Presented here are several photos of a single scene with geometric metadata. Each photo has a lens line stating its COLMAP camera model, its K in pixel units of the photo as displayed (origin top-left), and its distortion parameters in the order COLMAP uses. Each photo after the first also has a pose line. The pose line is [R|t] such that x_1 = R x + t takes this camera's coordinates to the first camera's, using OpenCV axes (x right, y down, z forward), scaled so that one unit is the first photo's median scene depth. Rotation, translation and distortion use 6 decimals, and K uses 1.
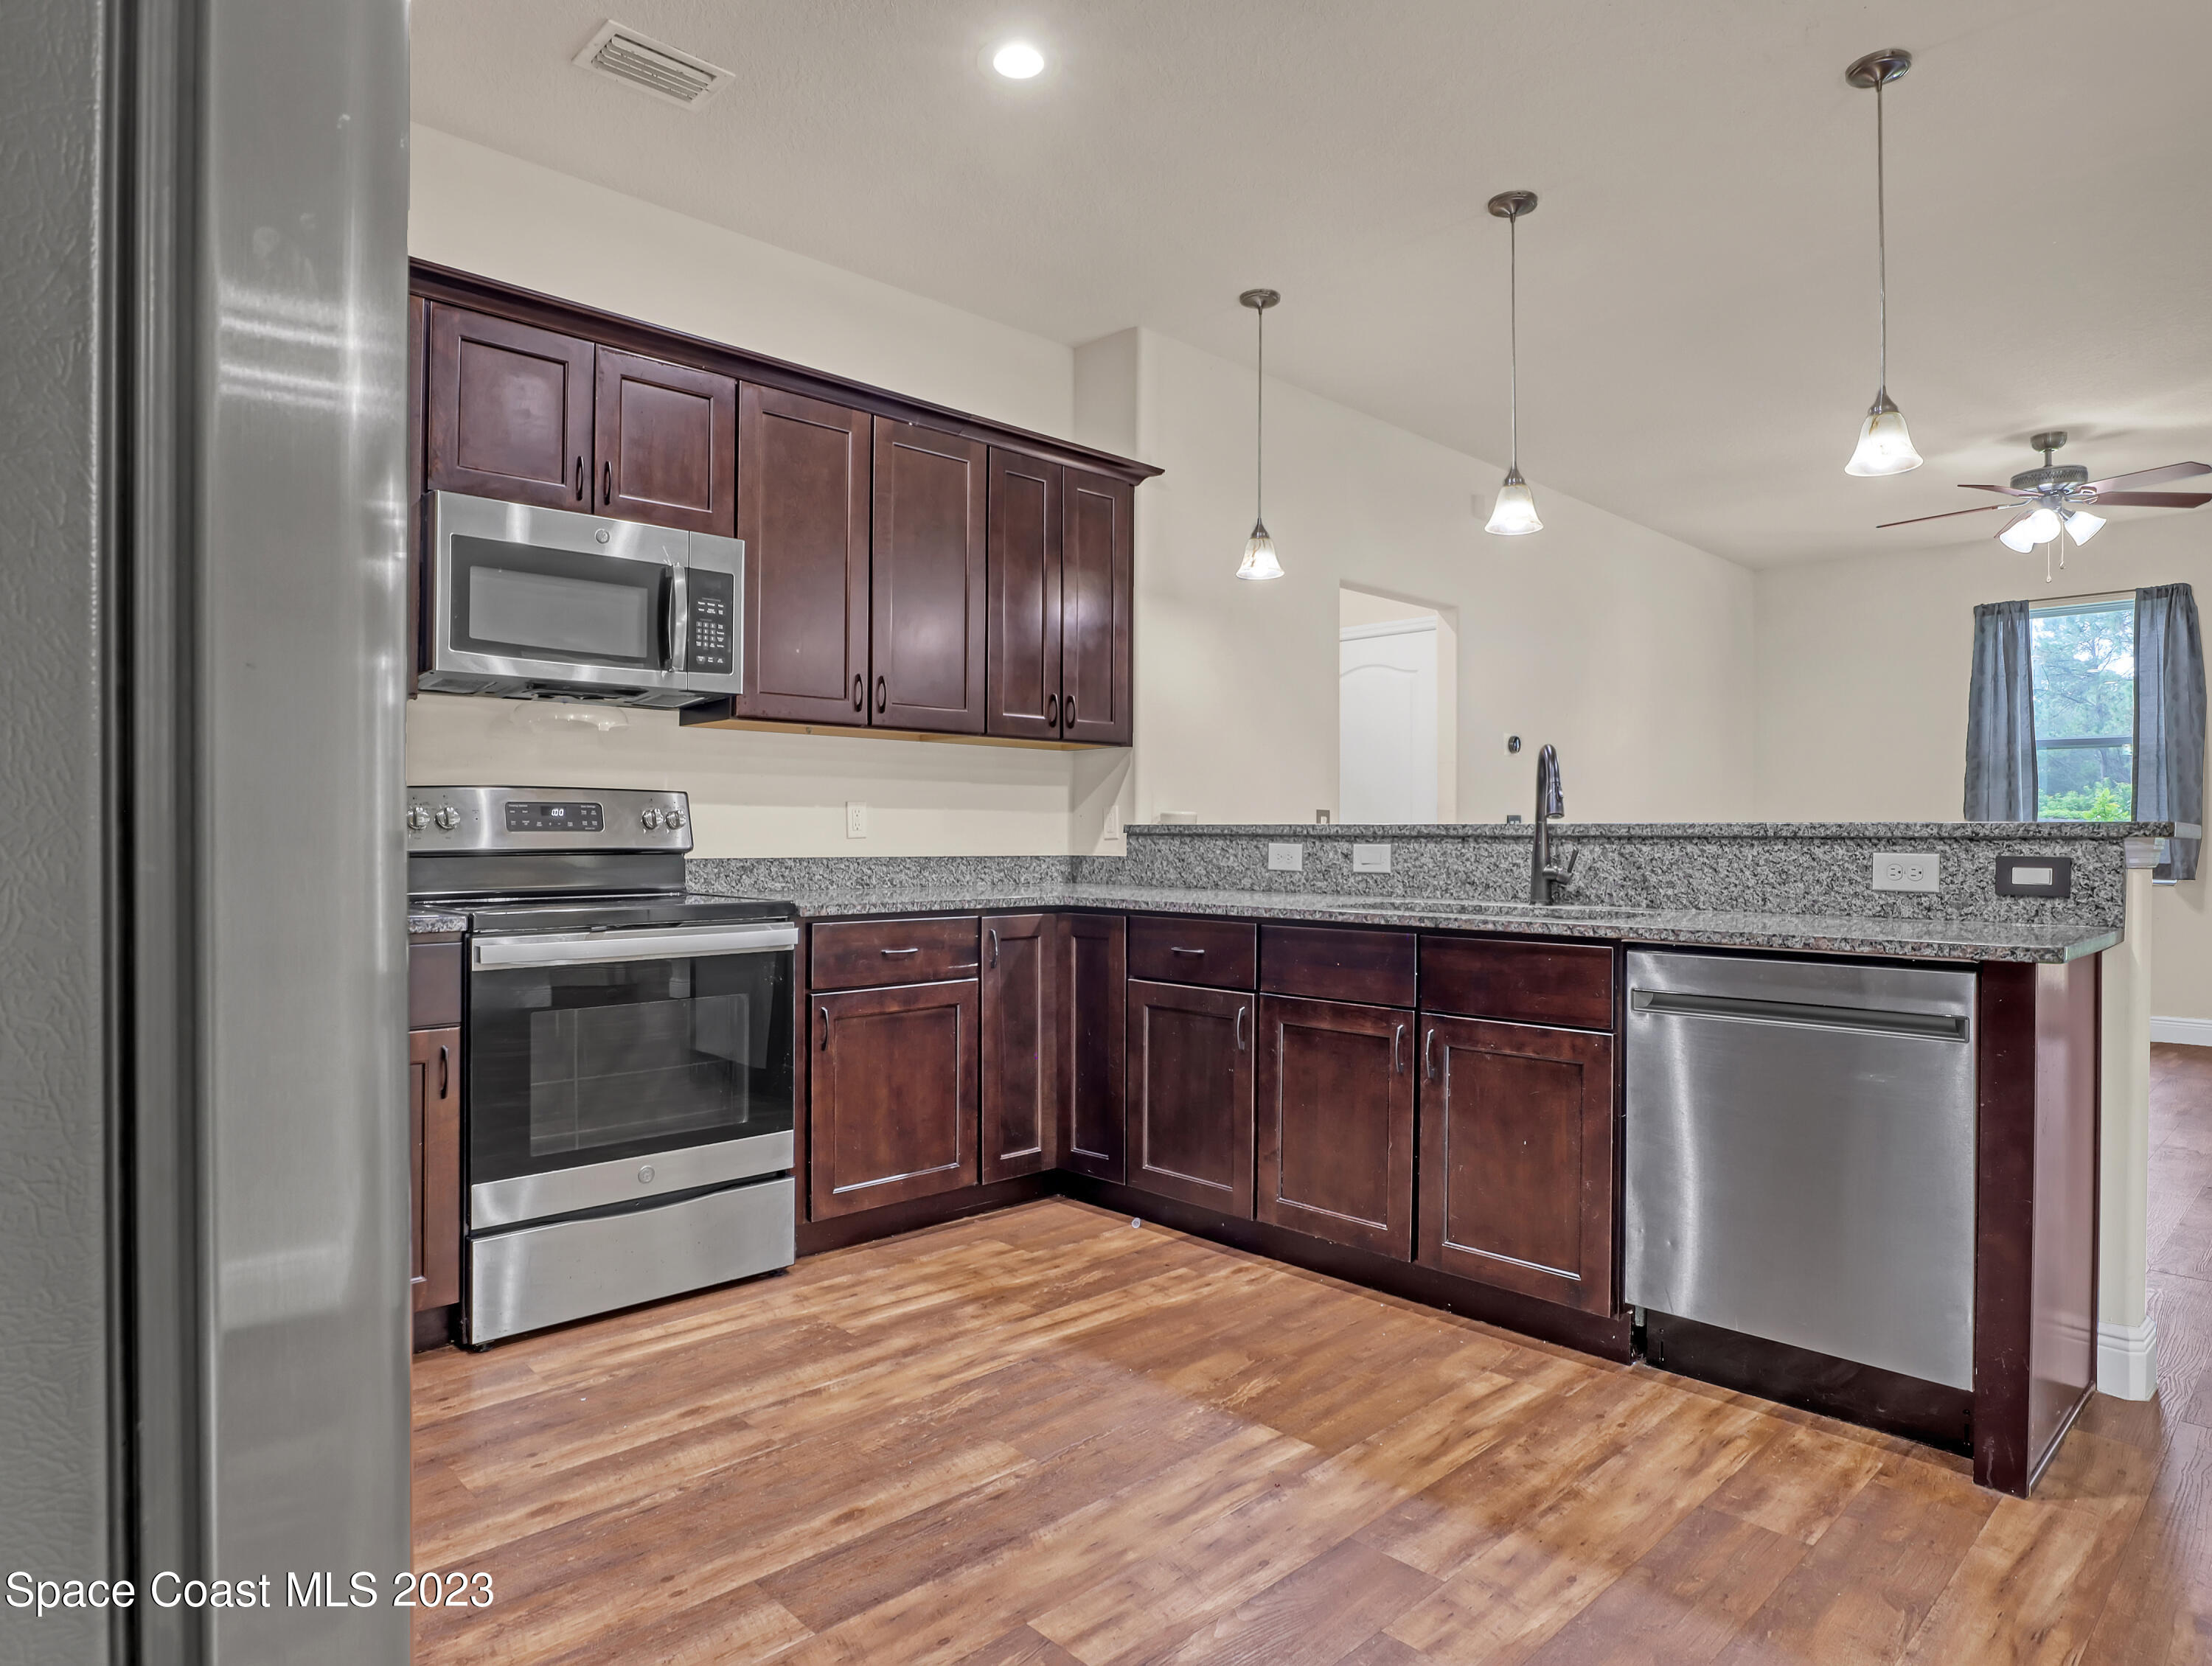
lens RADIAL K [[1284.8, 0, 1107.7], [0, 1284.8, 839.7], [0, 0, 1]] dist [-0.060409, 0.028140]
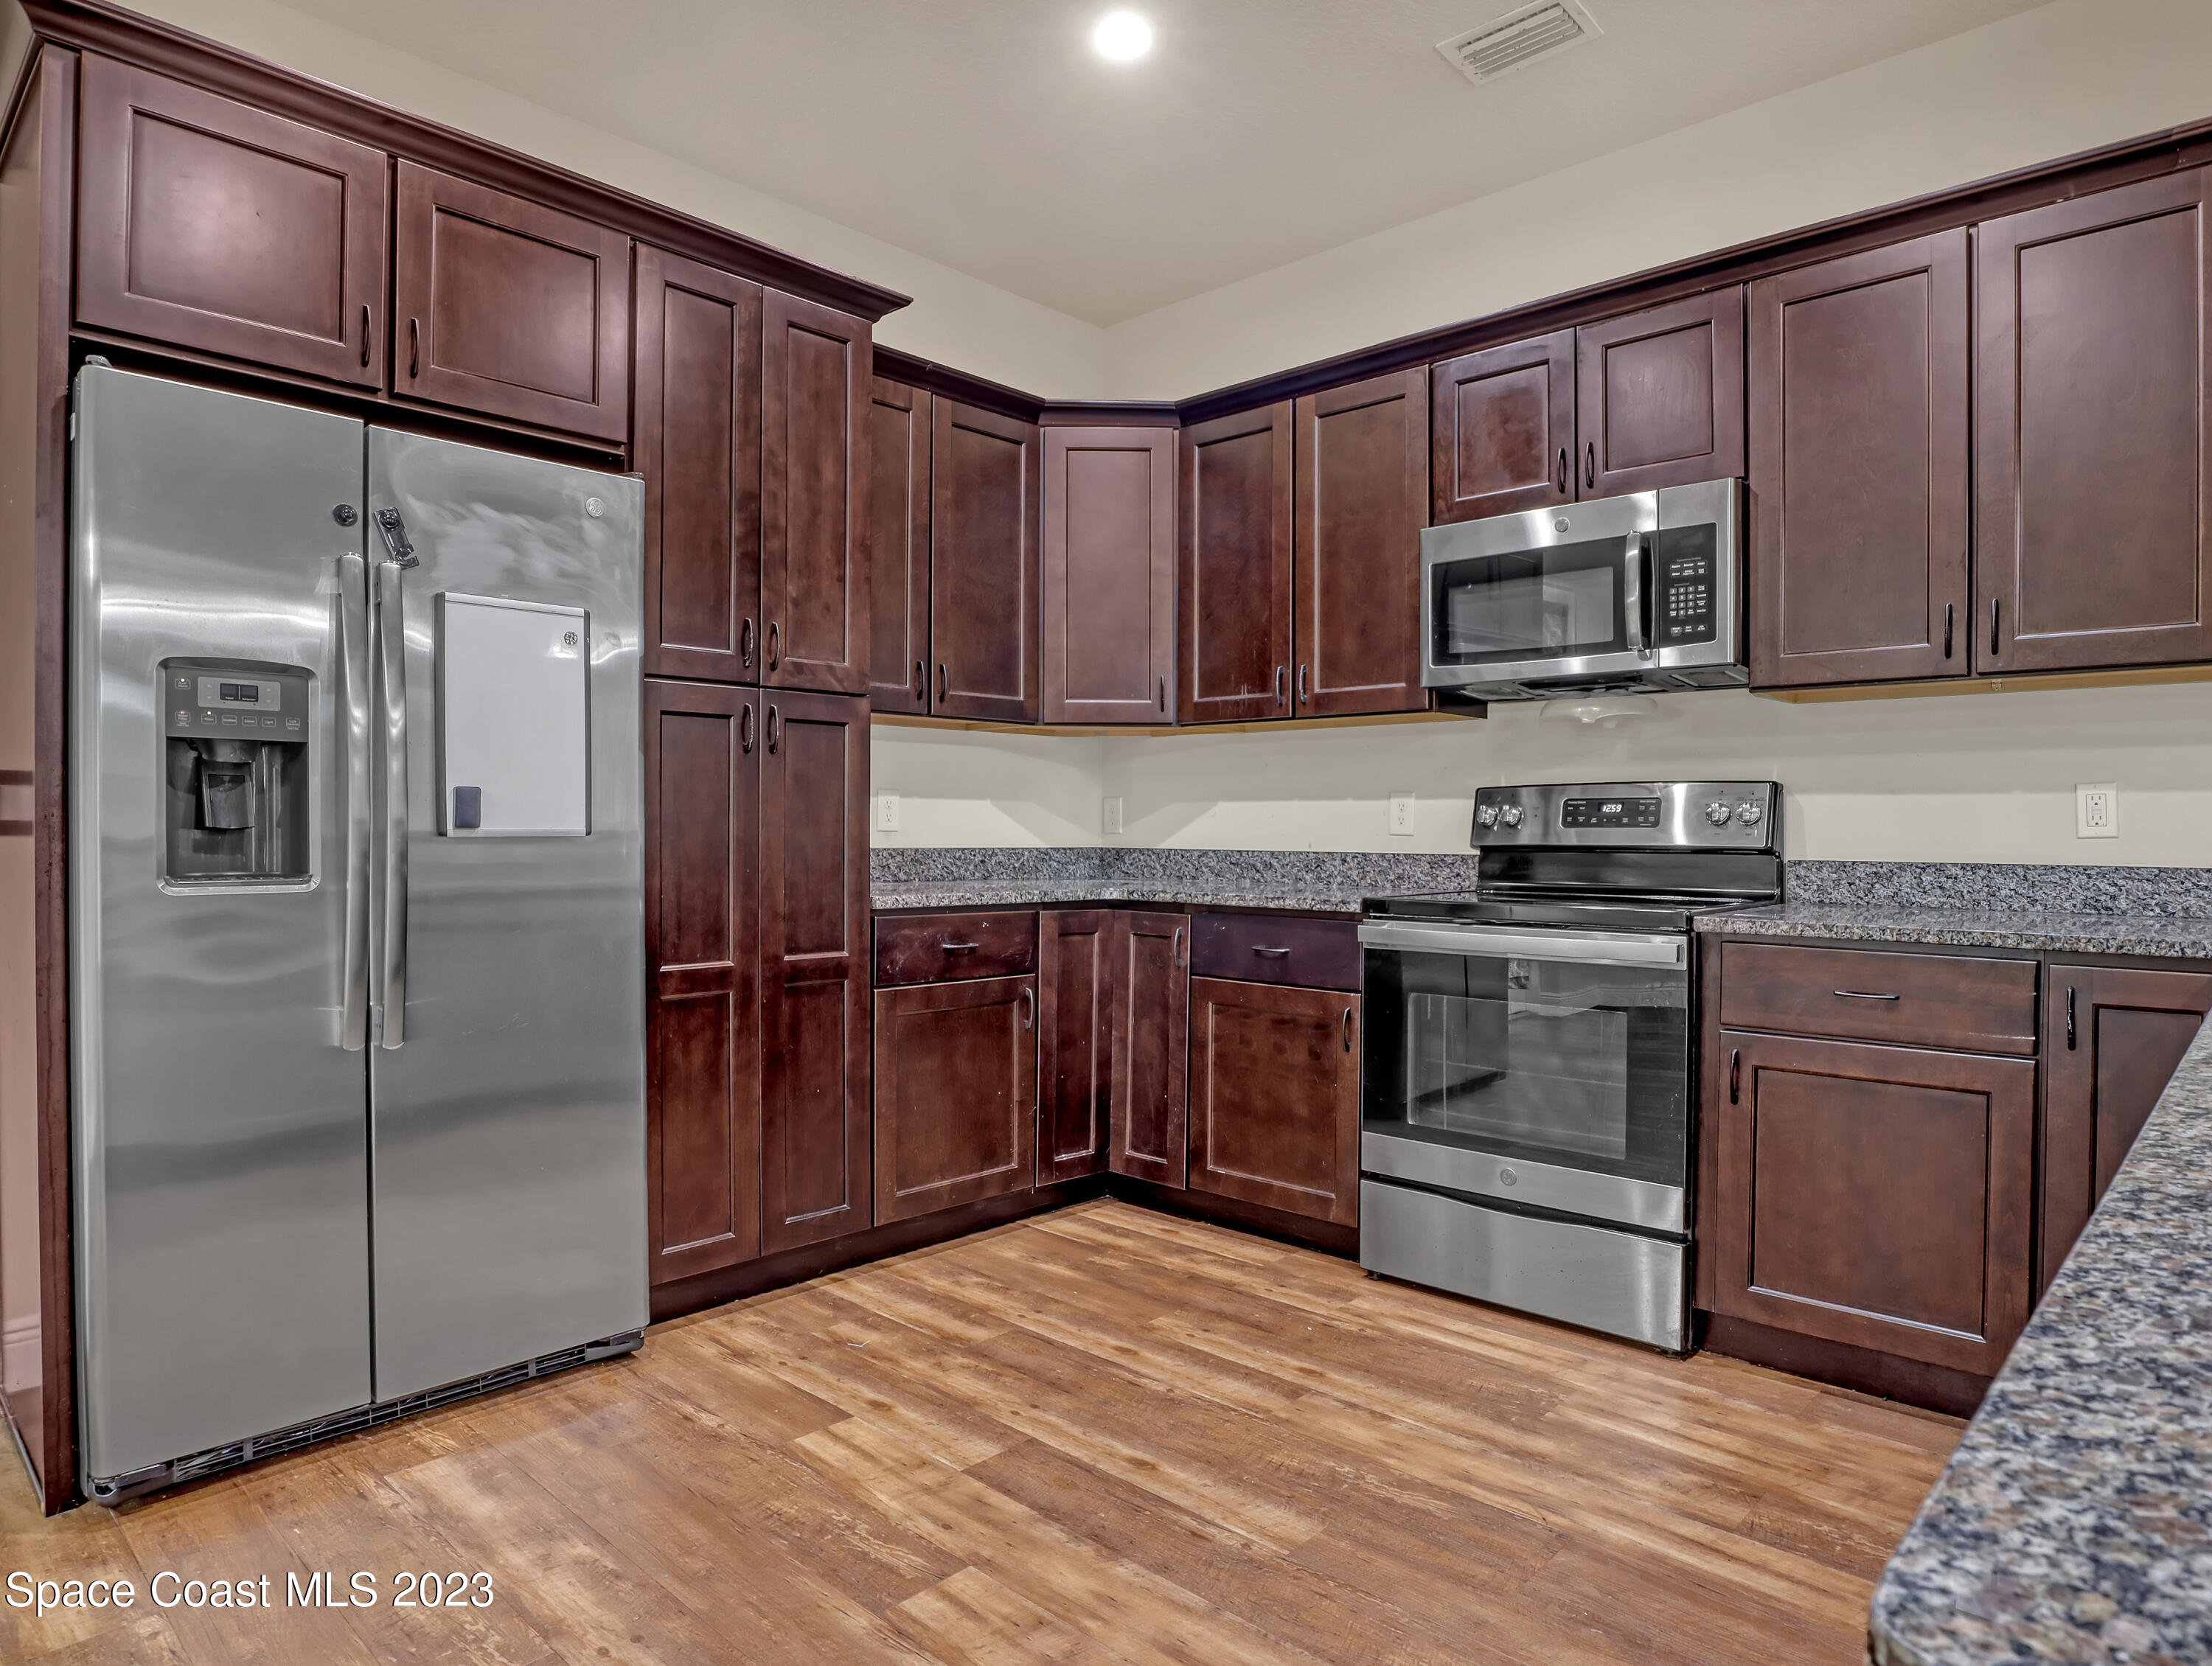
lens RADIAL K [[1296.4, 0, 1089.5], [0, 1296.4, 845.8], [0, 0, 1]] dist [-0.061116, 0.032922]
pose [[0.051039, 0.010483, -0.998642, 0.551566], [-0.008084, 0.999916, 0.010083, 0.000612], [0.998664, 0.007559, 0.051119, 0.567251]]
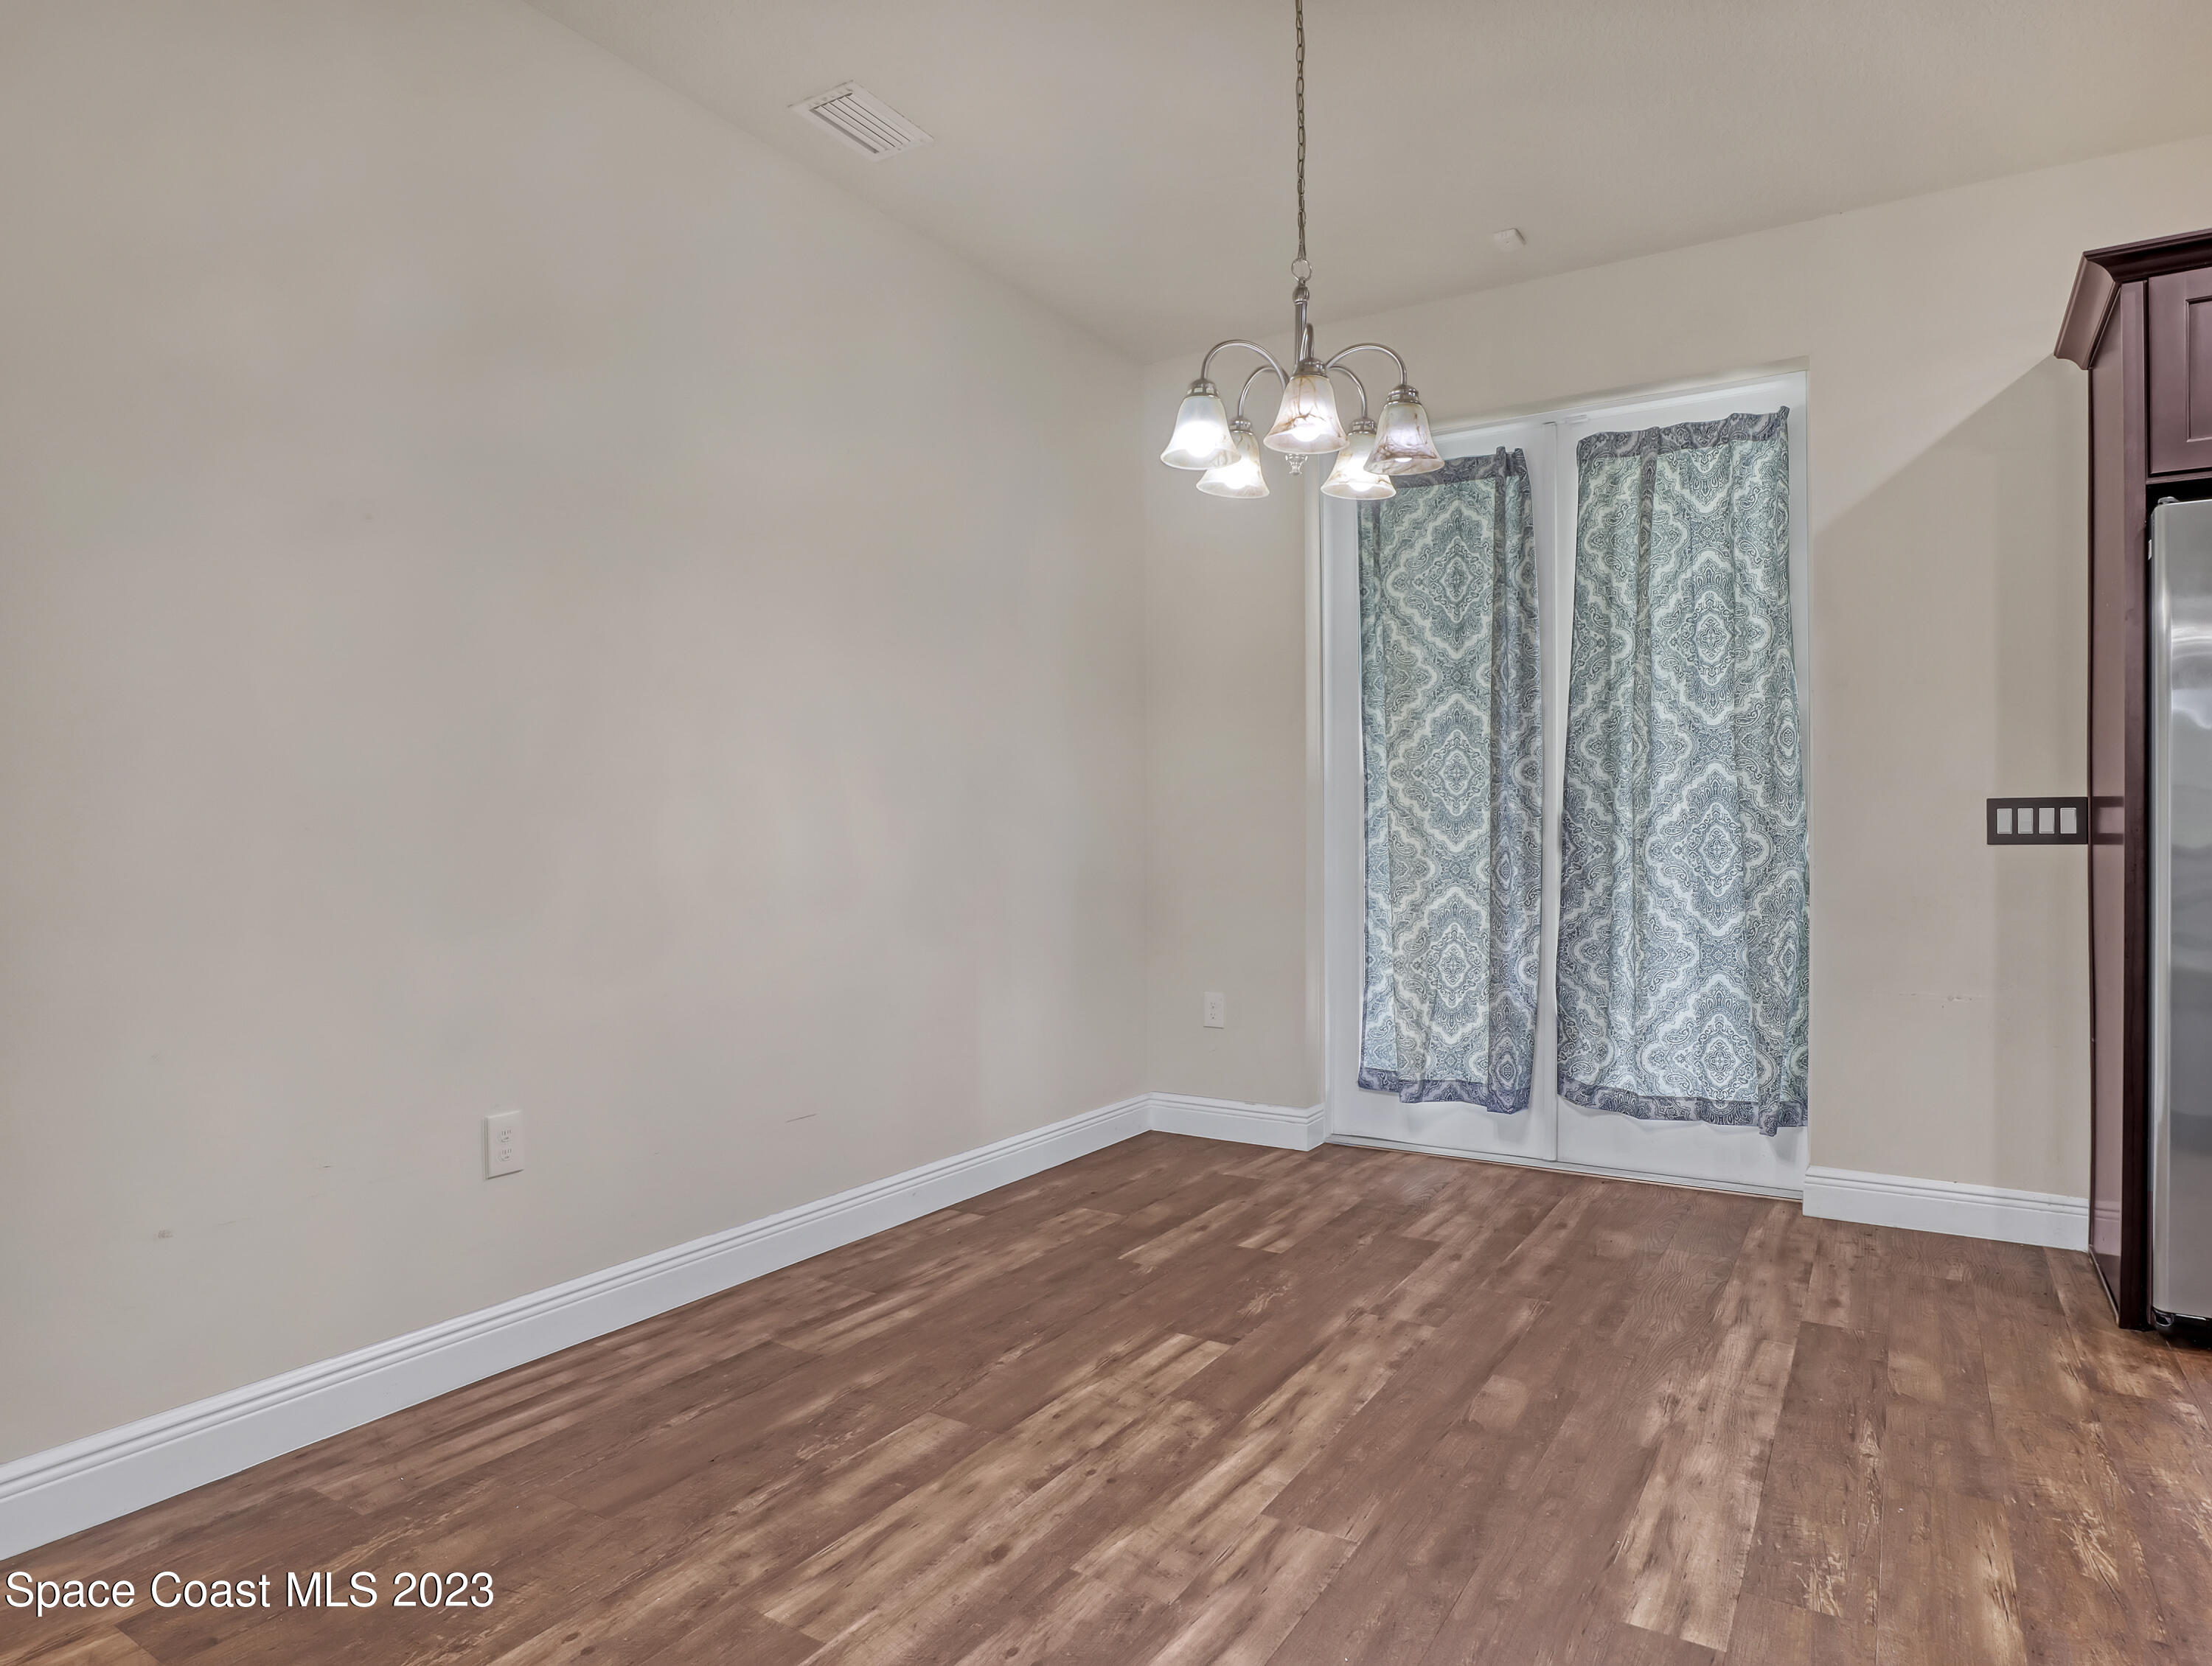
lens RADIAL K [[1295.6, 0, 1110.6], [0, 1295.6, 851.0], [0, 0, 1]] dist [-0.066755, 0.034176]
pose [[-0.967566, 0.002634, -0.252605, 0.808422], [-0.000669, 0.999915, 0.012988, 0.000239], [0.252618, 0.012736, -0.967482, 0.751761]]
